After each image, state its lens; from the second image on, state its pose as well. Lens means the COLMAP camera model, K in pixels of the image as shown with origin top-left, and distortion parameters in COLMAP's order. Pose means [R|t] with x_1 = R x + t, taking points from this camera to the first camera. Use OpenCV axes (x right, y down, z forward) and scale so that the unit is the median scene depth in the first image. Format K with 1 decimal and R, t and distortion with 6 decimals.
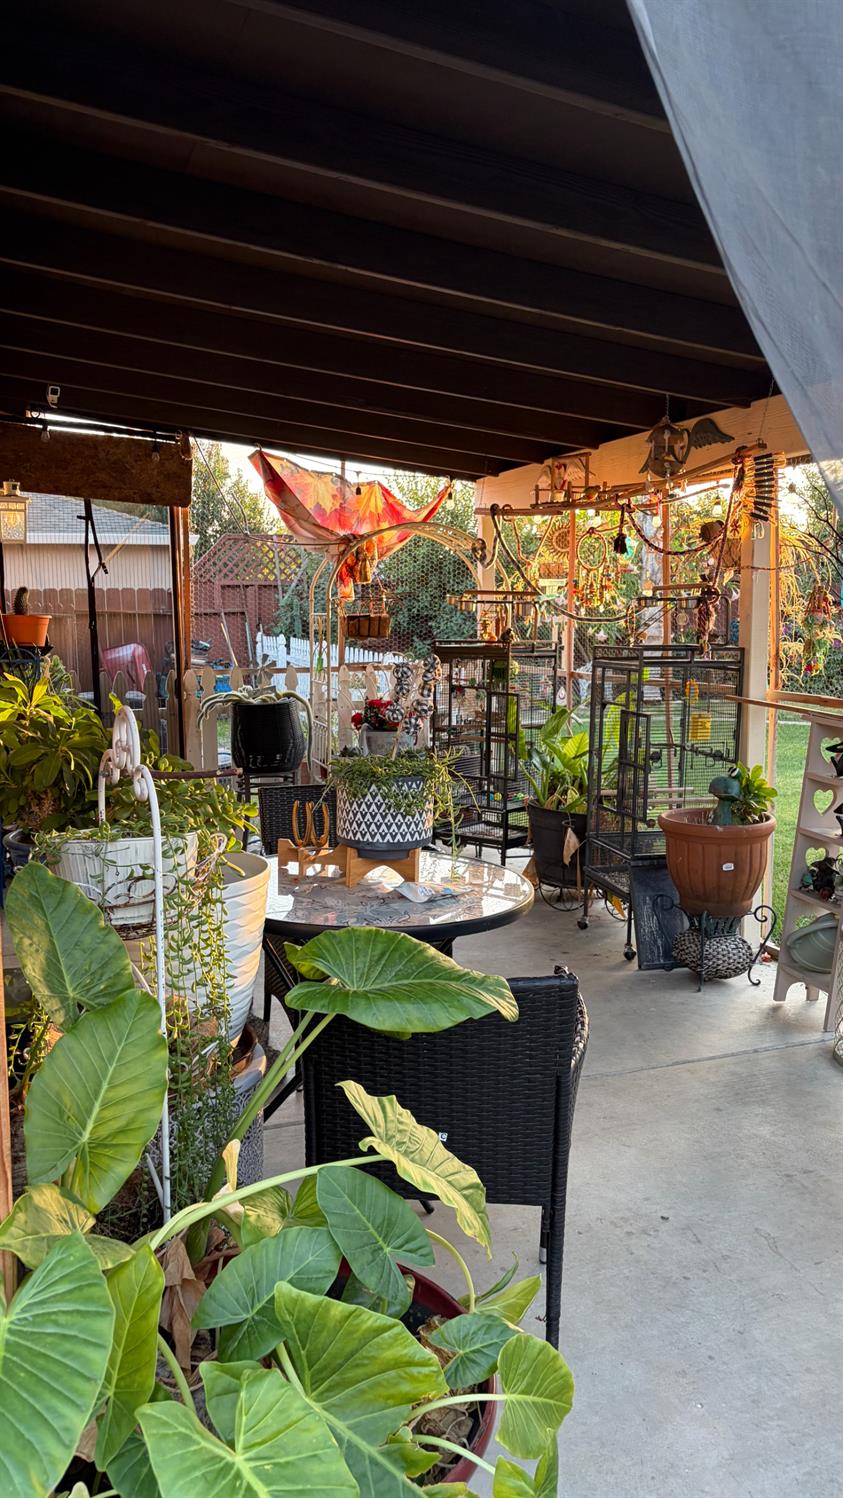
lens RADIAL K [[1165.0, 0, 420.2], [0, 1165.0, 751.5], [0, 0, 1]] dist [0.010113, 0.000366]
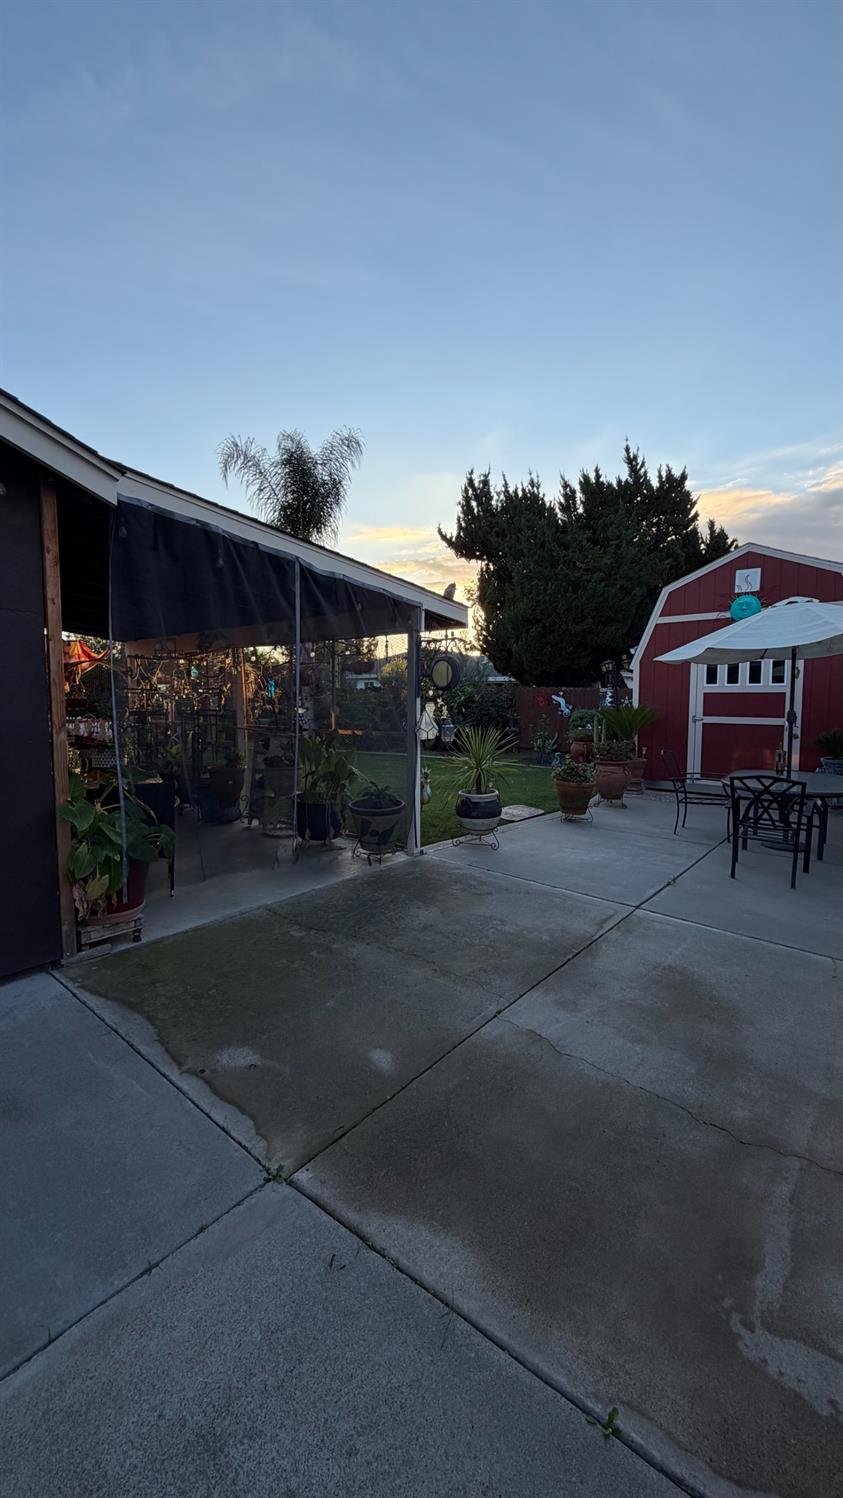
lens RADIAL K [[598.3, 0, 425.4], [0, 598.3, 752.5], [0, 0, 1]] dist [-0.000327, 0.000153]
pose [[0.865867, -0.036506, 0.498941, -0.049959], [0.051126, 0.998569, -0.015661, 0.052045], [-0.497656, 0.039069, 0.866494, -0.428688]]
